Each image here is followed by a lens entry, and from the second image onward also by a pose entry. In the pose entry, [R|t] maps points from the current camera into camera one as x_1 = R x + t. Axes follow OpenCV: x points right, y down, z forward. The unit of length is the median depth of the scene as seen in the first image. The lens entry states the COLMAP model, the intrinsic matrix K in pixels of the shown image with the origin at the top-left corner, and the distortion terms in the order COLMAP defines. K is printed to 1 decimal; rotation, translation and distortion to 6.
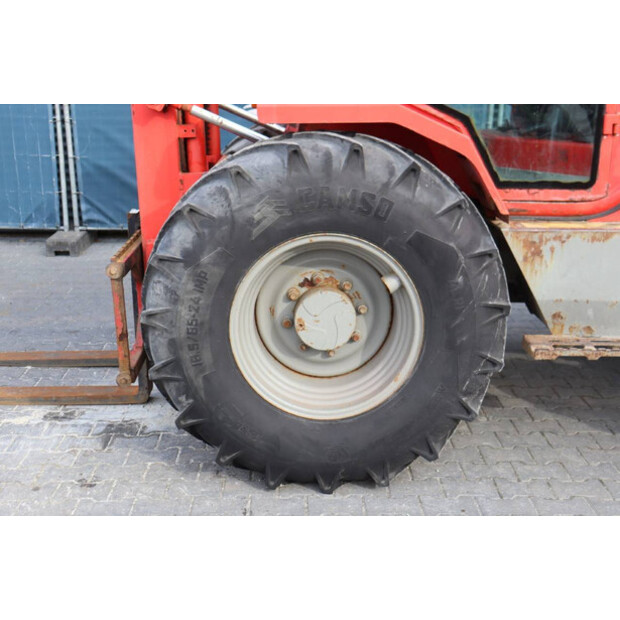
lens RADIAL K [[866.8, 0, 313.7], [0, 866.8, 306.6], [0, 0, 1]] dist [0.066735, 0.000000]
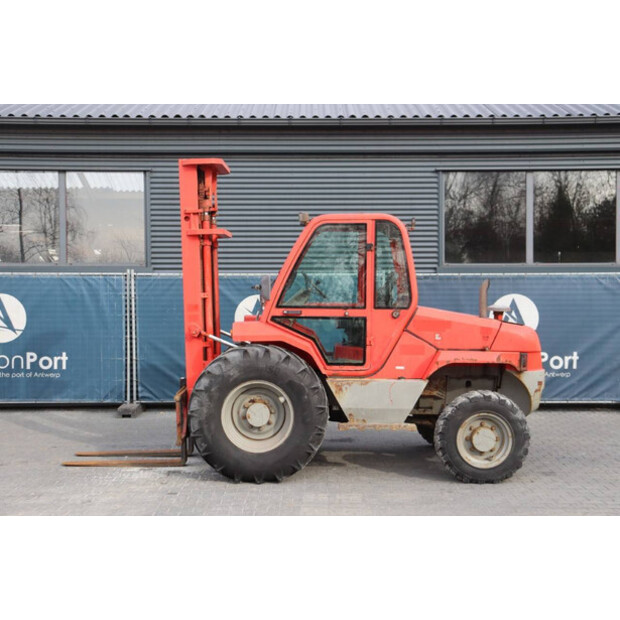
lens RADIAL K [[918.1, 0, 315.5], [0, 918.1, 311.3], [0, 0, 1]] dist [0.111378, 0.000000]
pose [[0.999886, -0.007175, -0.013261, 0.222878], [0.003951, 0.973470, -0.228781, 0.342894], [0.014550, 0.228703, 0.973388, -1.747975]]
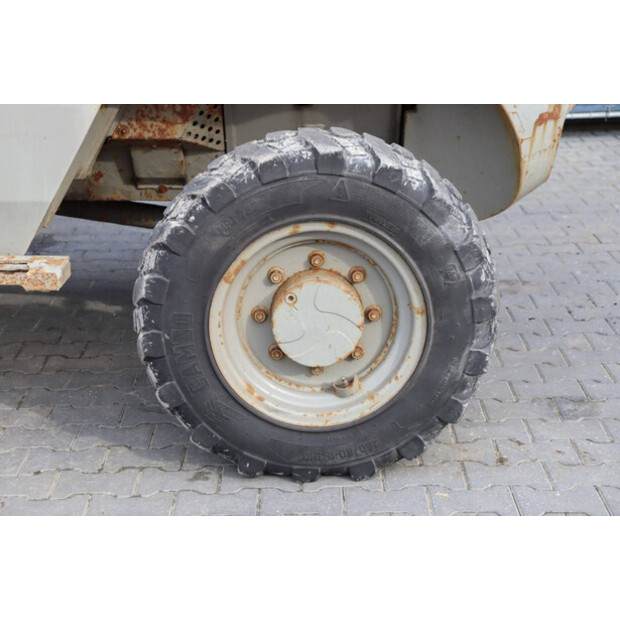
lens RADIAL K [[1211.3, 0, 308.3], [0, 1211.3, 307.7], [0, 0, 1]] dist [0.338937, 0.000000]
pose [[0.999650, -0.009658, -0.024643, 0.698437], [0.010797, 0.998860, 0.046492, 0.035113], [0.024166, -0.046742, 0.998615, 0.077824]]
